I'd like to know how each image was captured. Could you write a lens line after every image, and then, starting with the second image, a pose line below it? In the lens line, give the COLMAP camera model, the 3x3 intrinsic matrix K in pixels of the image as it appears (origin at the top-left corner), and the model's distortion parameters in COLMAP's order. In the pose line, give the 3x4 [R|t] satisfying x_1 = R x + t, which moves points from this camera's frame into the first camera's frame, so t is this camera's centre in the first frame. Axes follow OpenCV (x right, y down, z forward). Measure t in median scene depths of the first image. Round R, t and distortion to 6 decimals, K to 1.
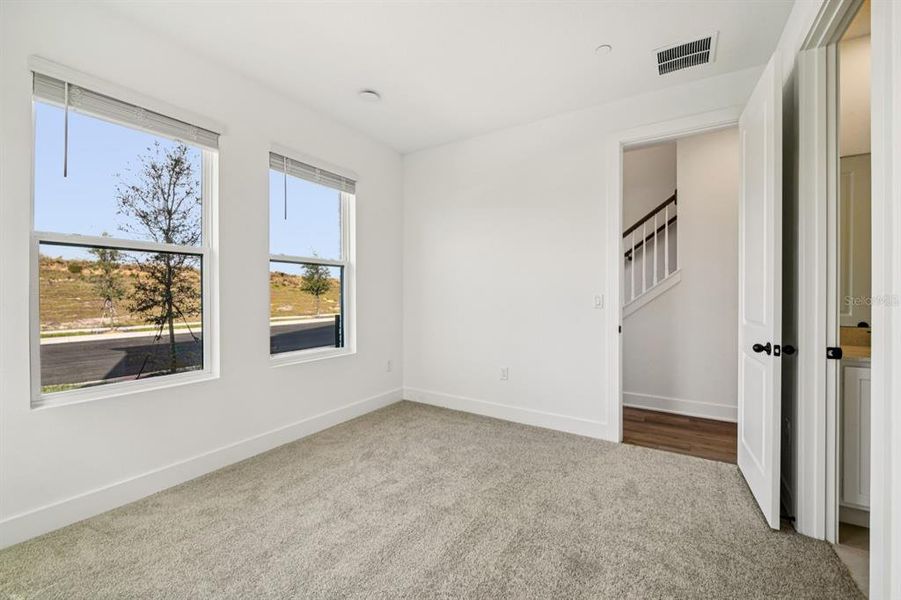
lens RADIAL K [[378.4, 0, 451.3], [0, 378.4, 295.2], [0, 0, 1]] dist [0.002189, -0.005267]
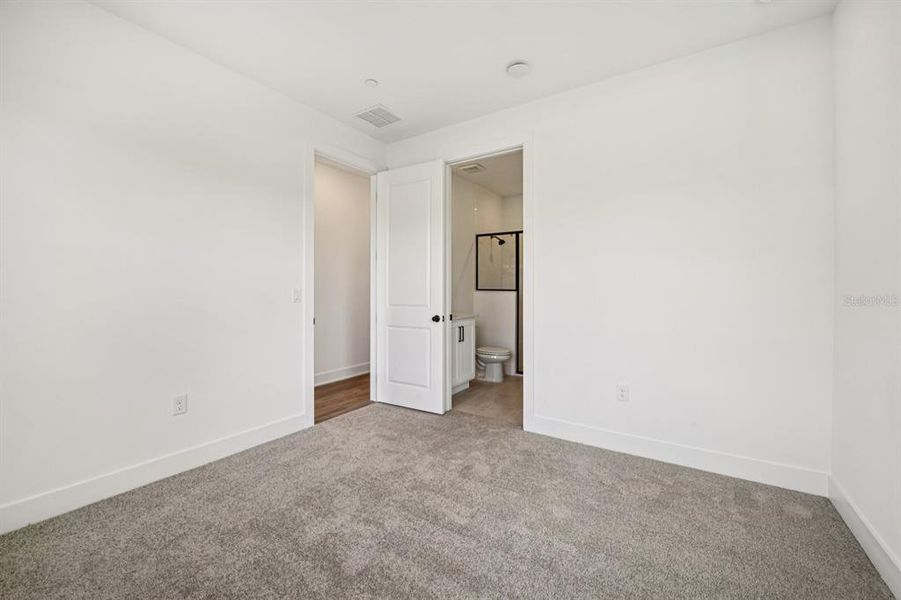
lens RADIAL K [[378.4, 0, 451.3], [0, 378.4, 295.2], [0, 0, 1]] dist [0.002189, -0.005267]
pose [[-0.005560, -0.017745, 0.999827, -0.647465], [0.003281, 0.999837, 0.017763, -0.002586], [-0.999979, 0.003380, -0.005501, 0.618066]]
